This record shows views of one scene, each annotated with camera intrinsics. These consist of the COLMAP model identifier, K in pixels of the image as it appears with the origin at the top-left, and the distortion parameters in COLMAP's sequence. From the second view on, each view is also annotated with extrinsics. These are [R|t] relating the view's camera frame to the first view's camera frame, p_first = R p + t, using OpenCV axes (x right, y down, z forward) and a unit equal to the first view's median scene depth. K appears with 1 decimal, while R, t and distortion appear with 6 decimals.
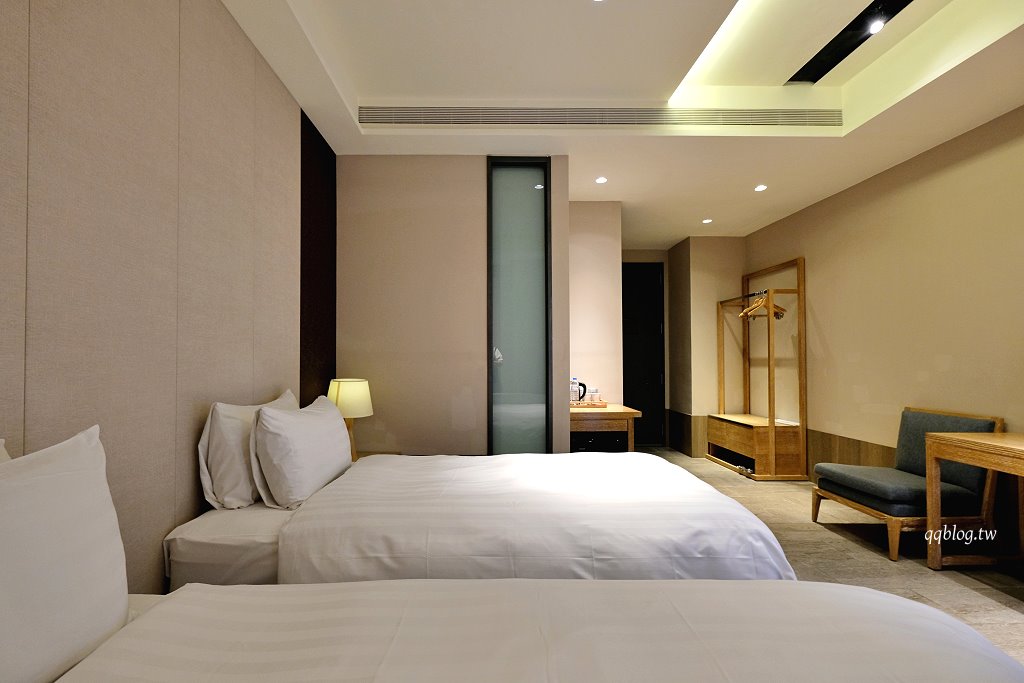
lens RADIAL K [[454.9, 0, 510.5], [0, 454.9, 334.0], [0, 0, 1]] dist [-0.003220, -0.000677]
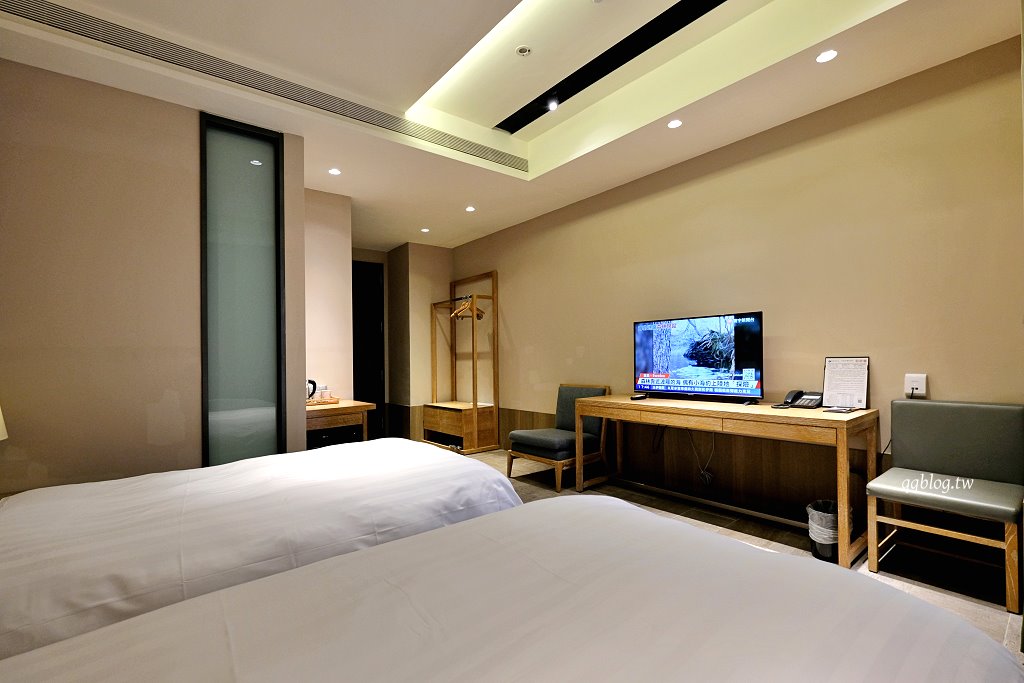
lens RADIAL K [[454.9, 0, 510.8], [0, 454.9, 344.3], [0, 0, 1]] dist [-0.003220, -0.000677]
pose [[0.786200, -0.004553, 0.617956, -0.124437], [-0.003363, 0.999927, 0.011647, 0.023766], [-0.617963, -0.011235, 0.786127, -0.010030]]
